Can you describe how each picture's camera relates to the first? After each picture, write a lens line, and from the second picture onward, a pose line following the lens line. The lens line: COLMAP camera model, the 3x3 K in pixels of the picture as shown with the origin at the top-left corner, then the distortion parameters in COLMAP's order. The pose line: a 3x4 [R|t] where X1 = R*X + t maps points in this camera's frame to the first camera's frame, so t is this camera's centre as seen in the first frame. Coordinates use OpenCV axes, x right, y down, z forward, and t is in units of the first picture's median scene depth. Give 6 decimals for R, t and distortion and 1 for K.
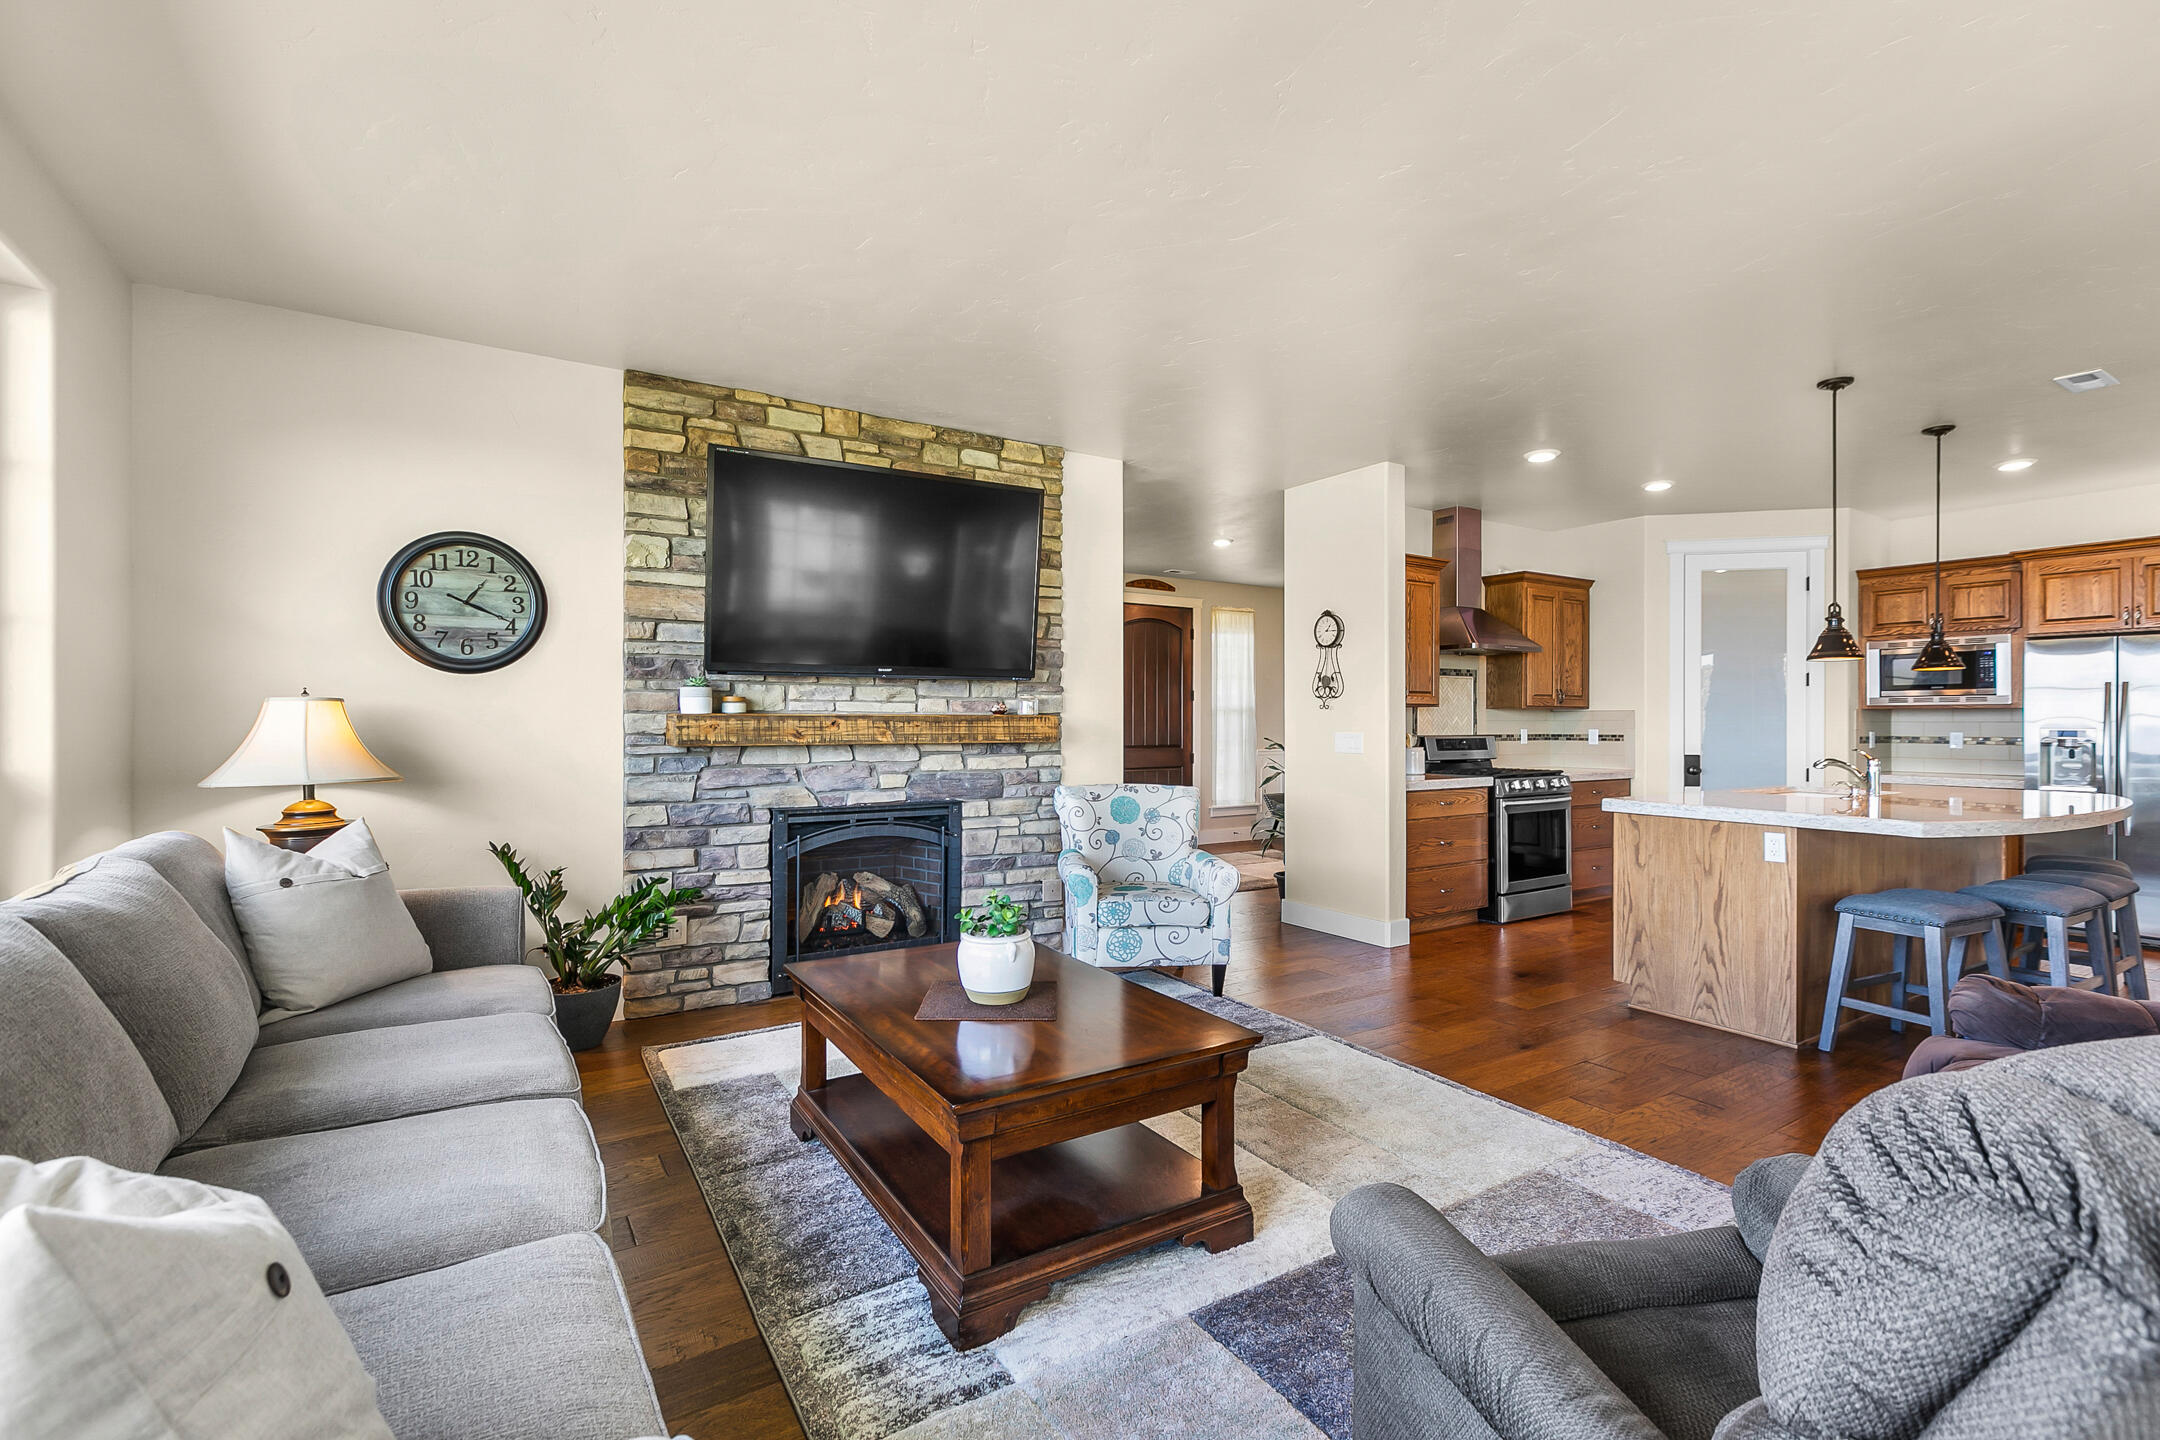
lens RADIAL K [[968.4, 0, 1080.5], [0, 968.4, 721.7], [0, 0, 1]] dist [0.001758, 0.000340]
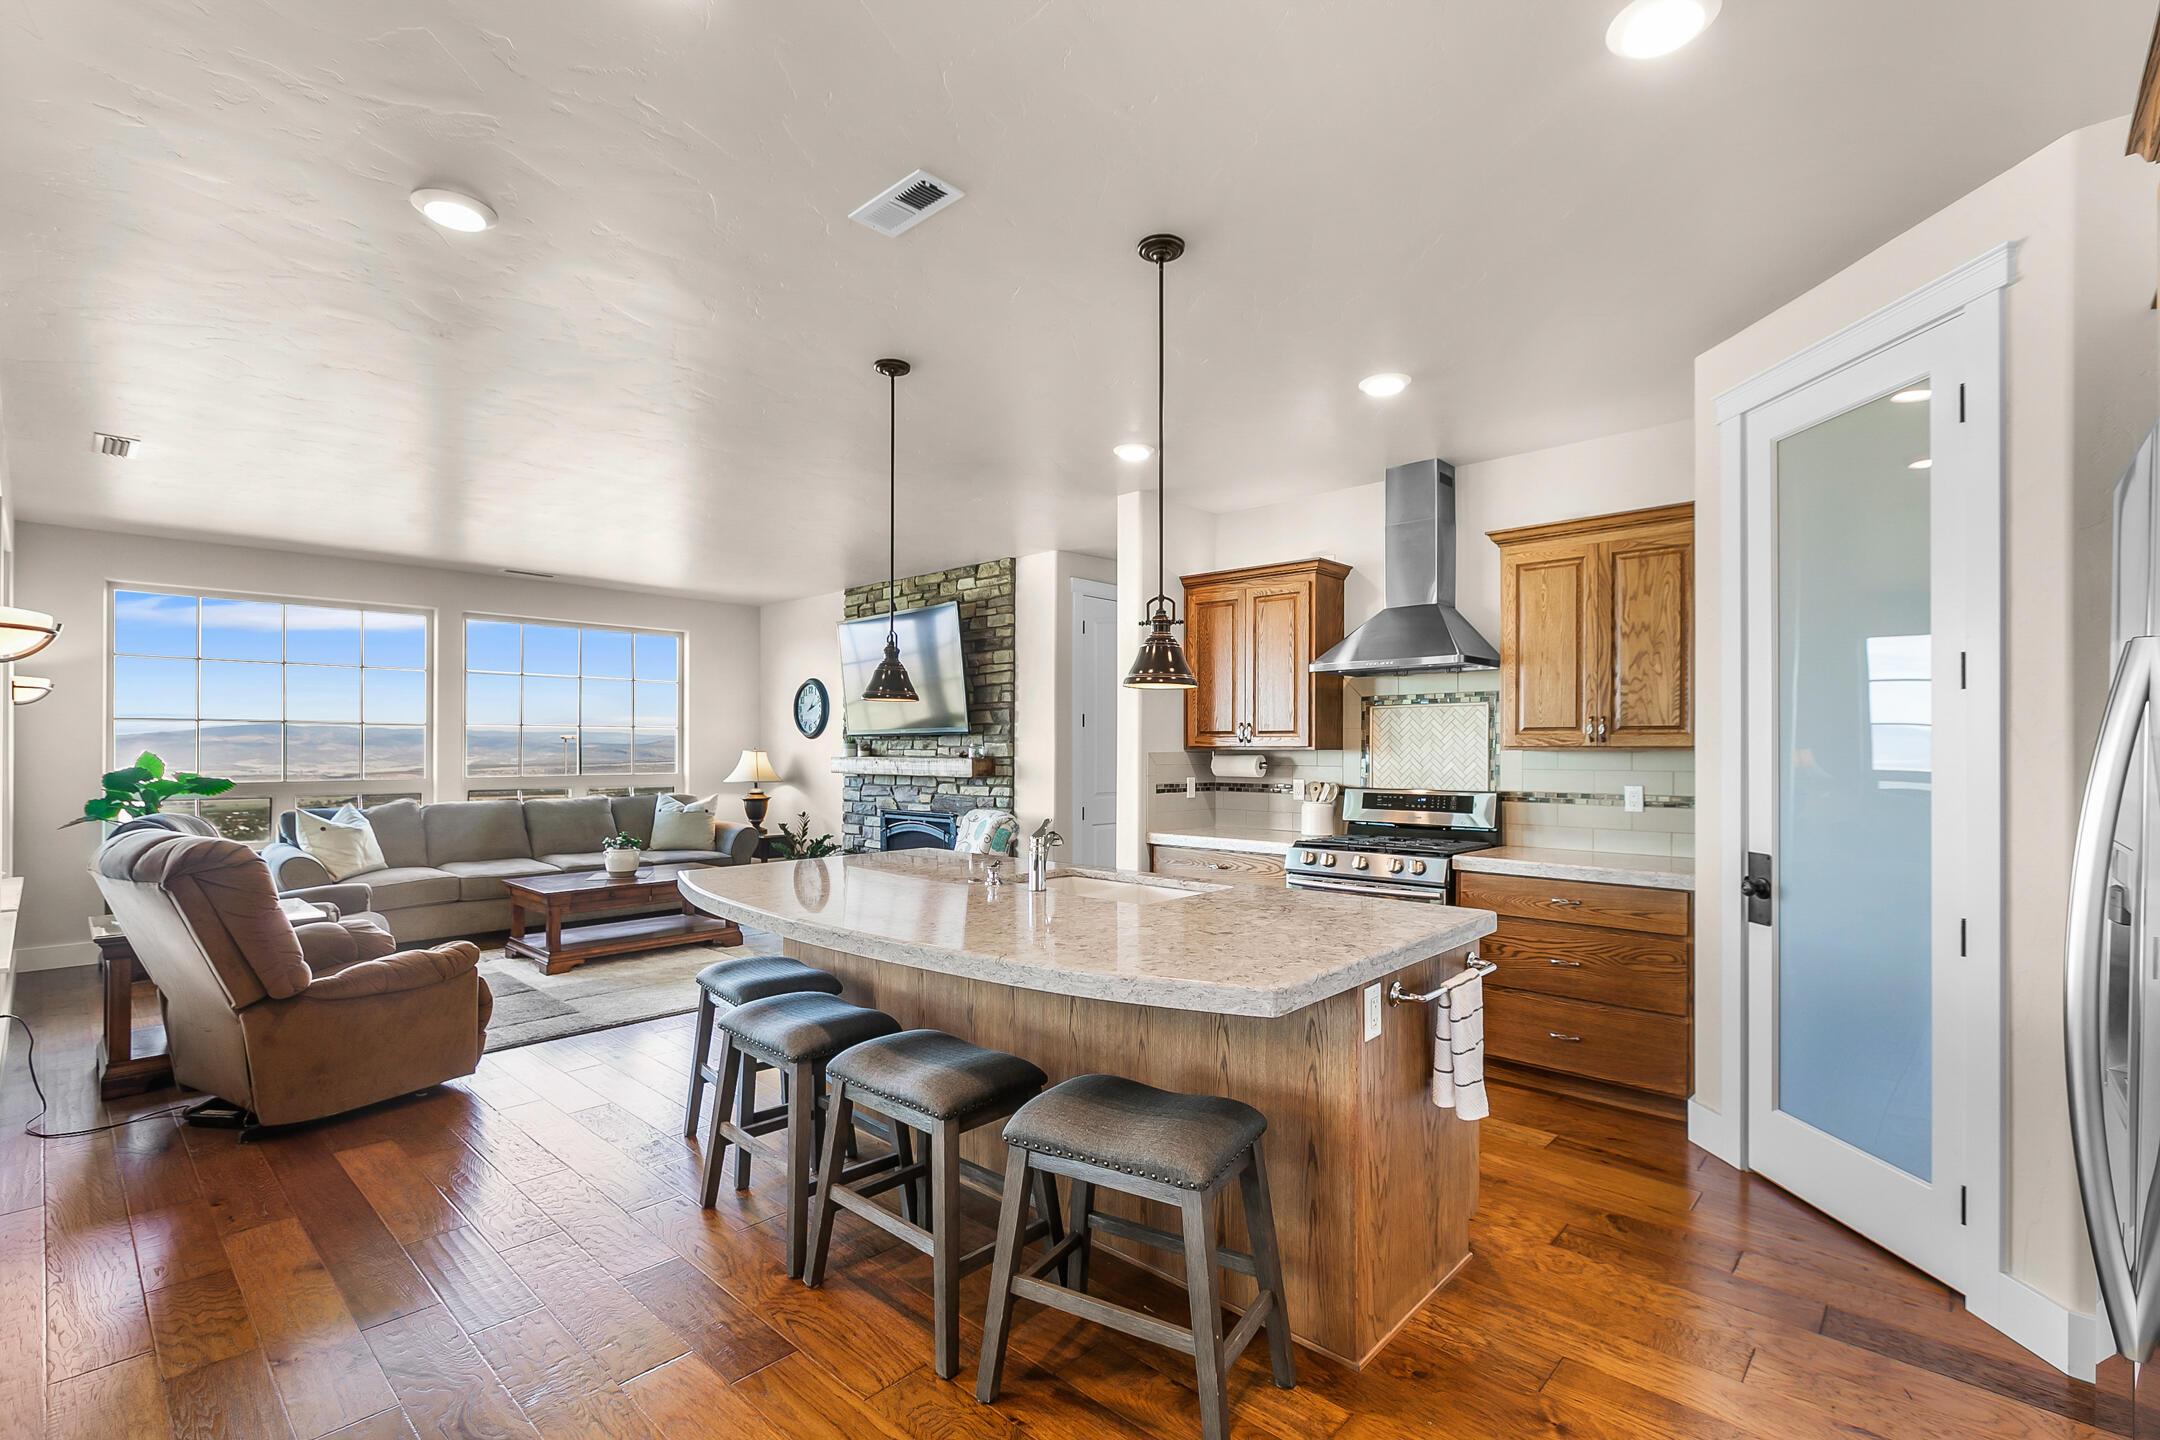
lens RADIAL K [[968.4, 0, 1080.4], [0, 968.4, 746.9], [0, 0, 1]] dist [0.001758, 0.000340]
pose [[0.249752, -0.005126, -0.968296, 1.235139], [-0.005232, 0.999964, -0.006643, -0.013295], [0.968296, 0.006725, 0.249717, 0.726489]]
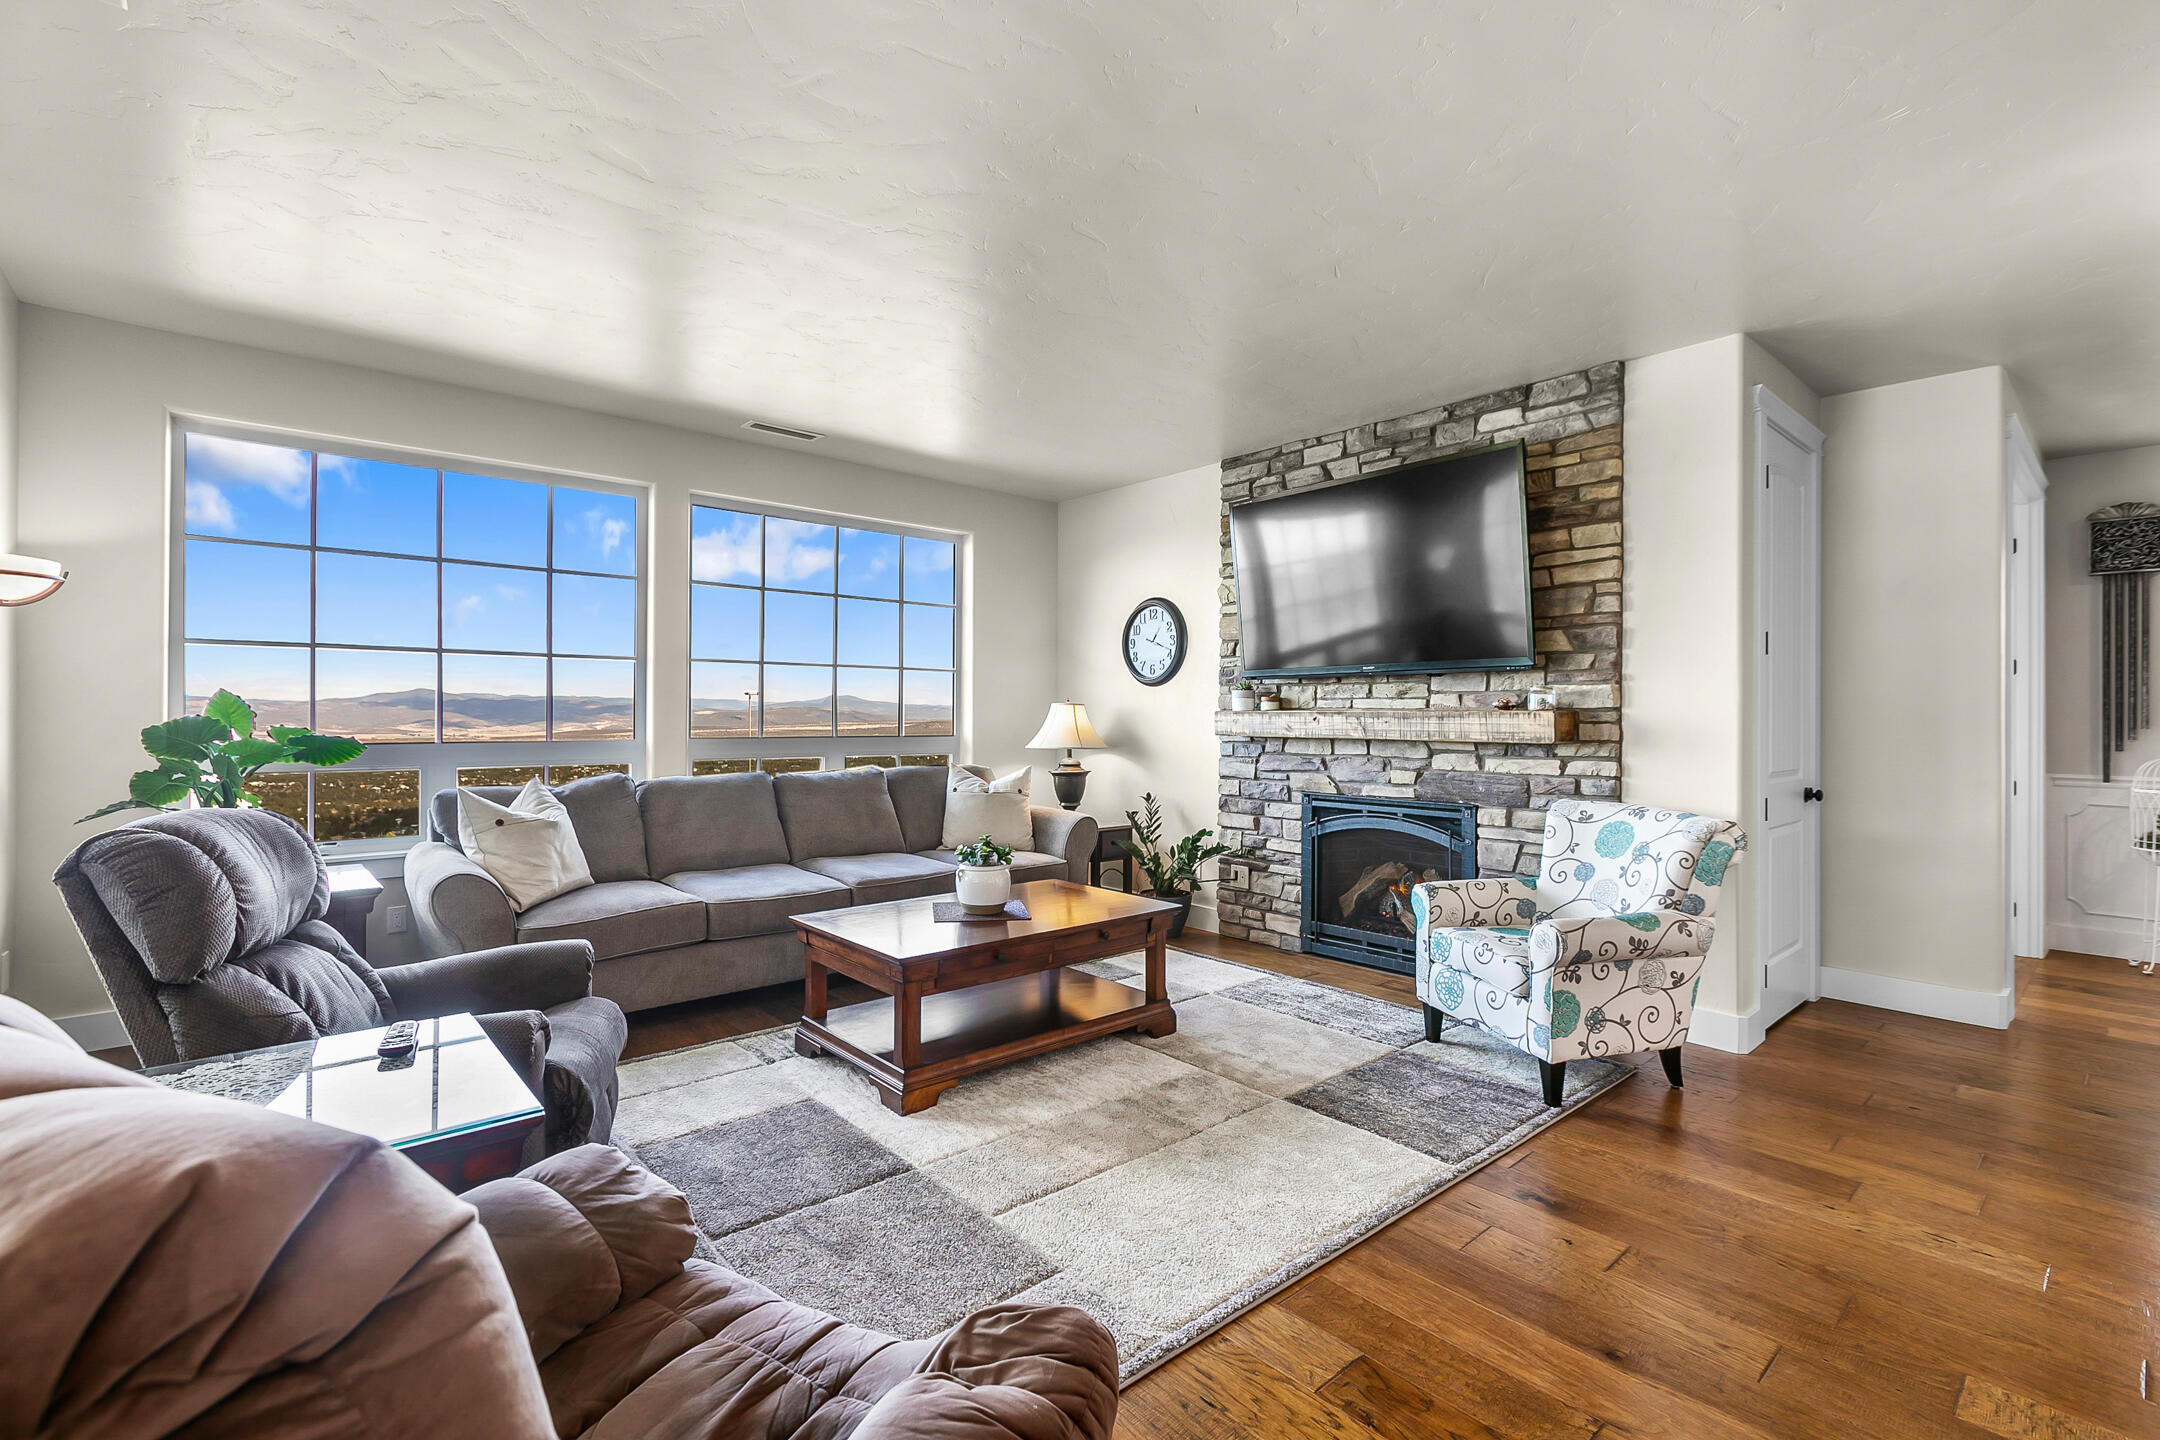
lens RADIAL K [[968.4, 0, 1086.5], [0, 968.4, 712.9], [0, 0, 1]] dist [0.001758, 0.000340]
pose [[0.153560, -0.005308, -0.988125, 0.640211], [-0.008920, 0.999937, -0.006757, 0.003875], [0.988099, 0.009852, 0.153503, 0.449469]]
